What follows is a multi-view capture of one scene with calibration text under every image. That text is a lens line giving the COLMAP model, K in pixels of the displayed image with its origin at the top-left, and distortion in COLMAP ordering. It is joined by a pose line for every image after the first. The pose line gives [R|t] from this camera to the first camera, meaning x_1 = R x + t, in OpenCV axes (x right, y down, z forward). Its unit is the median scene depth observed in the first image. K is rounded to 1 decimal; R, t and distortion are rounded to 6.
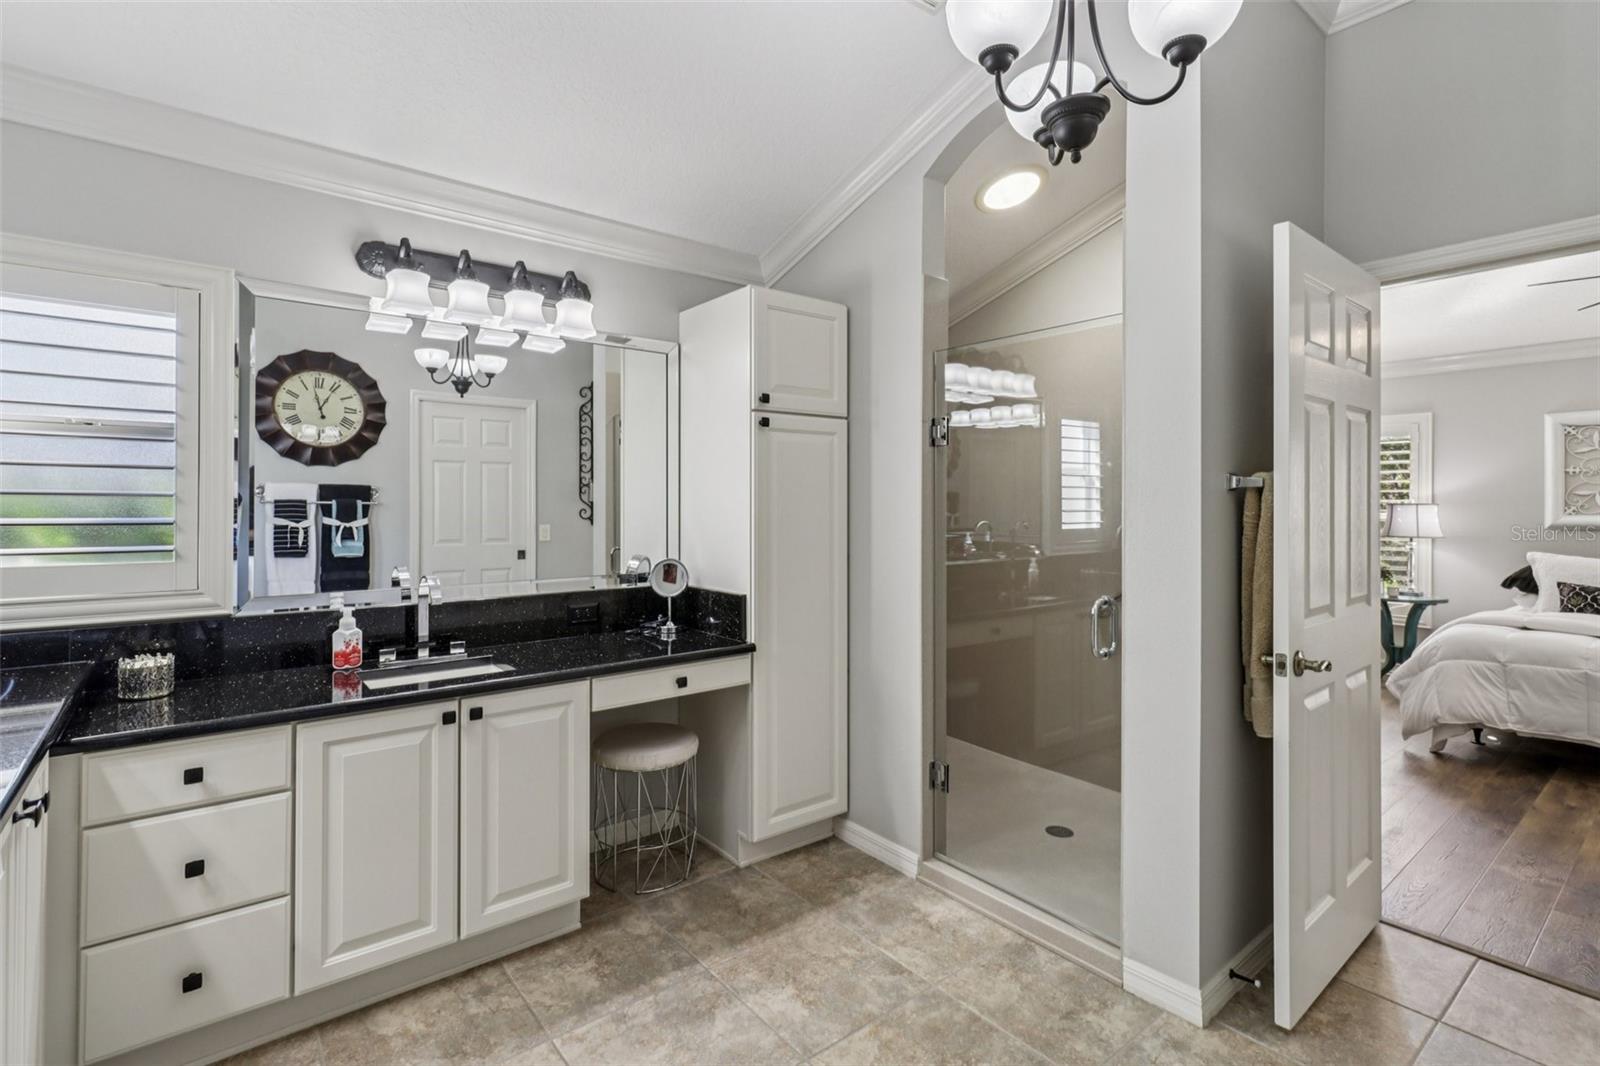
lens RADIAL K [[750.6, 0, 800.2], [0, 750.6, 503.0], [0, 0, 1]] dist [0.003321, 0.000930]
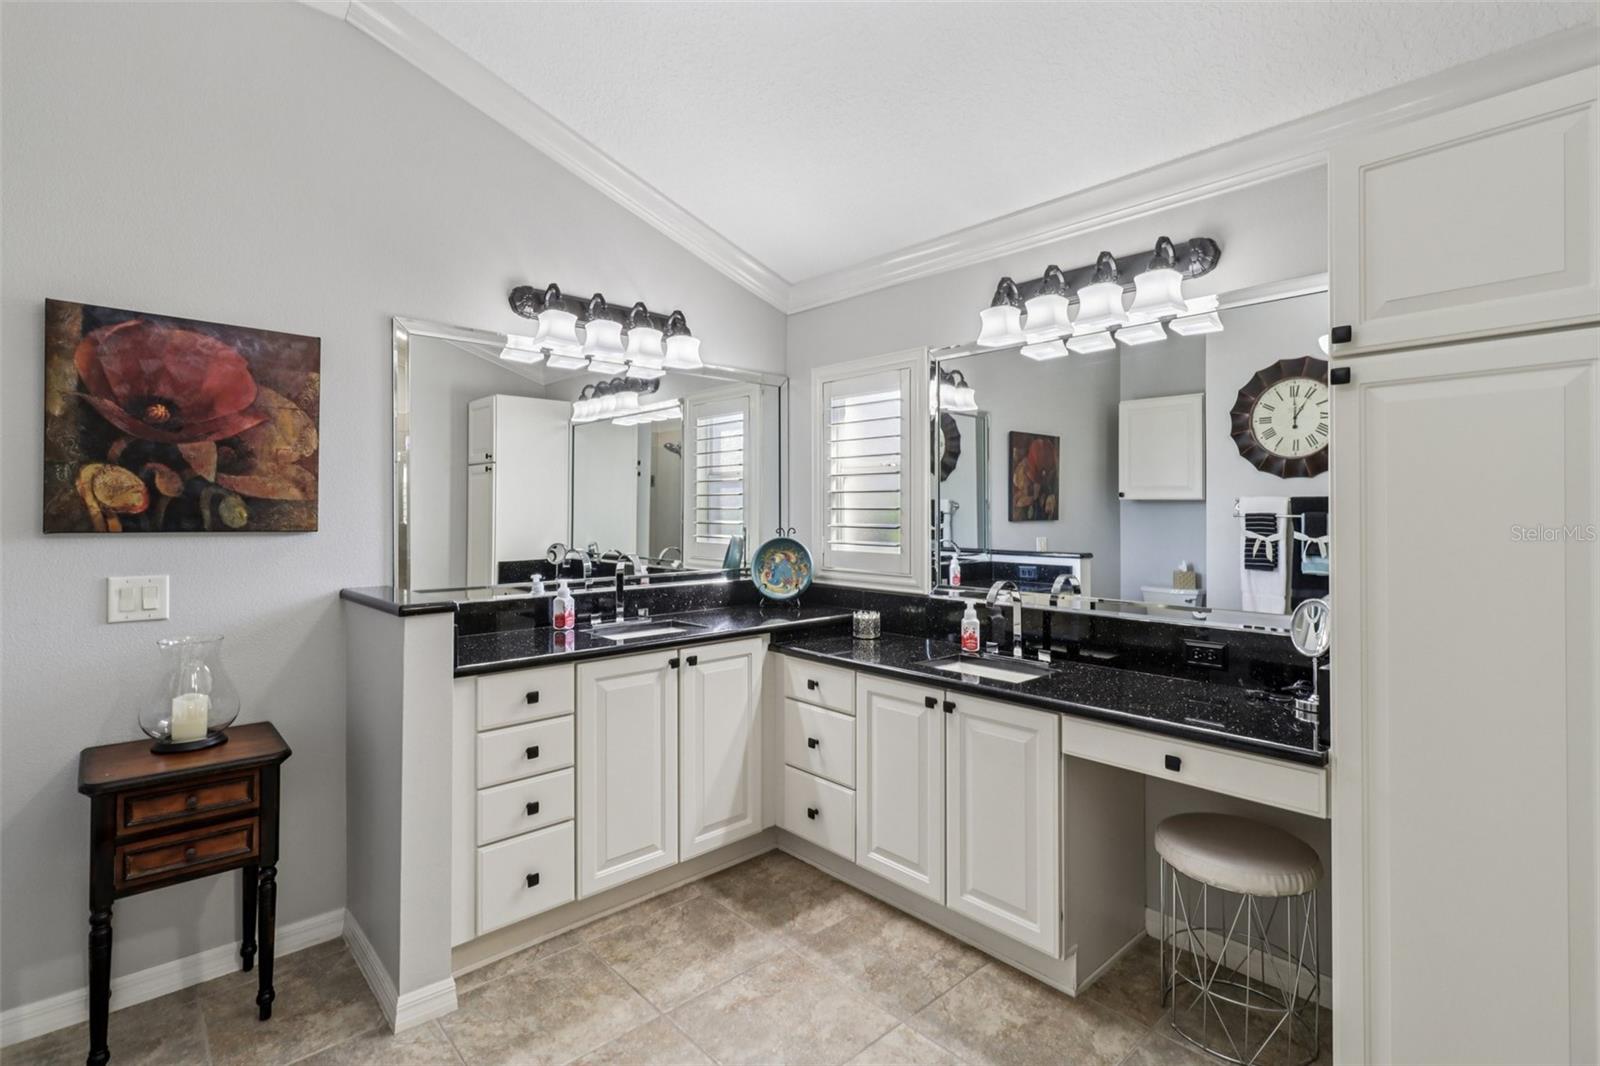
lens RADIAL K [[753.6, 0, 799.4], [0, 753.6, 515.2], [0, 0, 1]] dist [0.003458, 0.000761]
pose [[0.075816, 0.001409, -0.997121, 0.497045], [-0.005232, 0.999986, 0.001016, 0.001142], [0.997108, 0.005140, 0.075823, 0.536693]]
